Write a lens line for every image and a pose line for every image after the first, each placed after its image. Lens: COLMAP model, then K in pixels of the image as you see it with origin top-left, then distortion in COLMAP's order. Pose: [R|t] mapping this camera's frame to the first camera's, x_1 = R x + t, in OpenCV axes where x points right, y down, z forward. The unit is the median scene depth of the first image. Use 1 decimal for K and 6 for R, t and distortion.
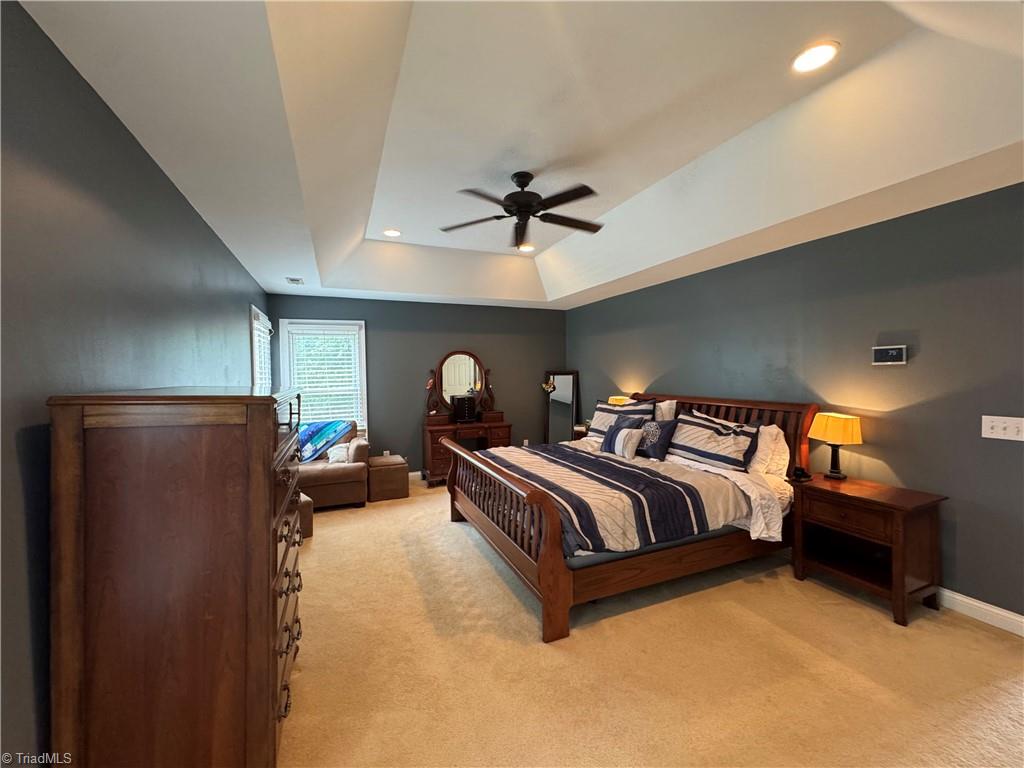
lens RADIAL K [[411.9, 0, 512.9], [0, 411.9, 379.9], [0, 0, 1]] dist [-0.000337, 0.000027]
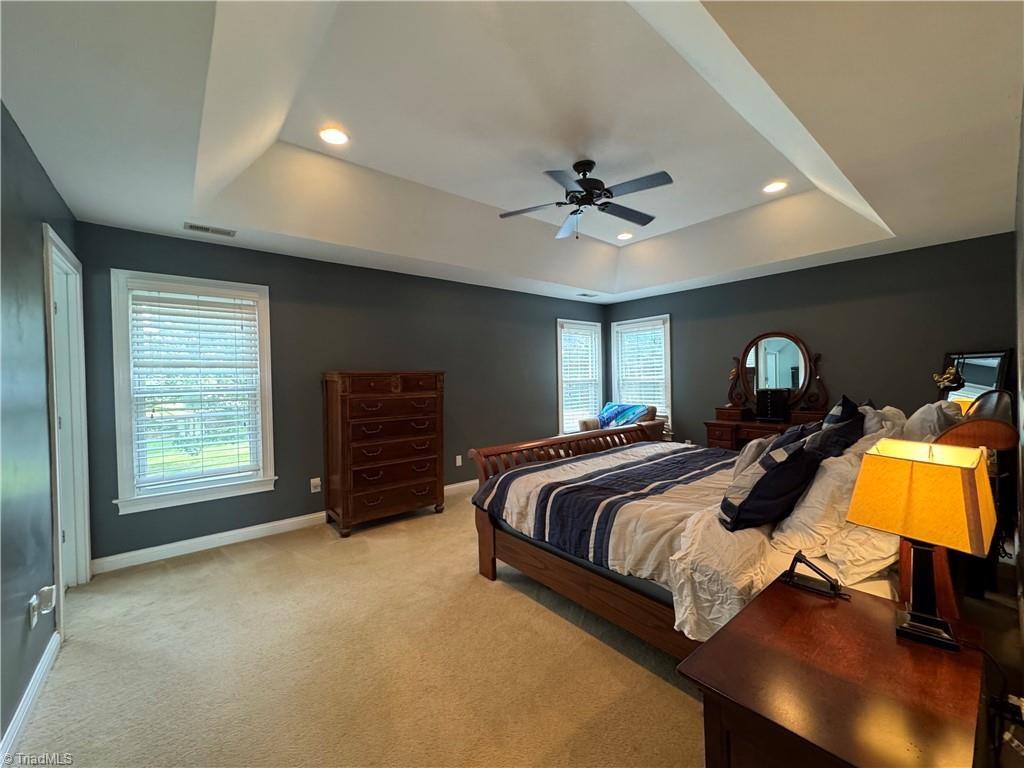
lens RADIAL K [[411.9, 0, 513.5], [0, 411.9, 380.7], [0, 0, 1]] dist [-0.000337, 0.000027]
pose [[0.289591, 0.017692, -0.956987, 0.578753], [-0.002660, 0.999840, 0.017679, 0.011835], [0.957147, -0.002574, 0.289592, 0.325473]]
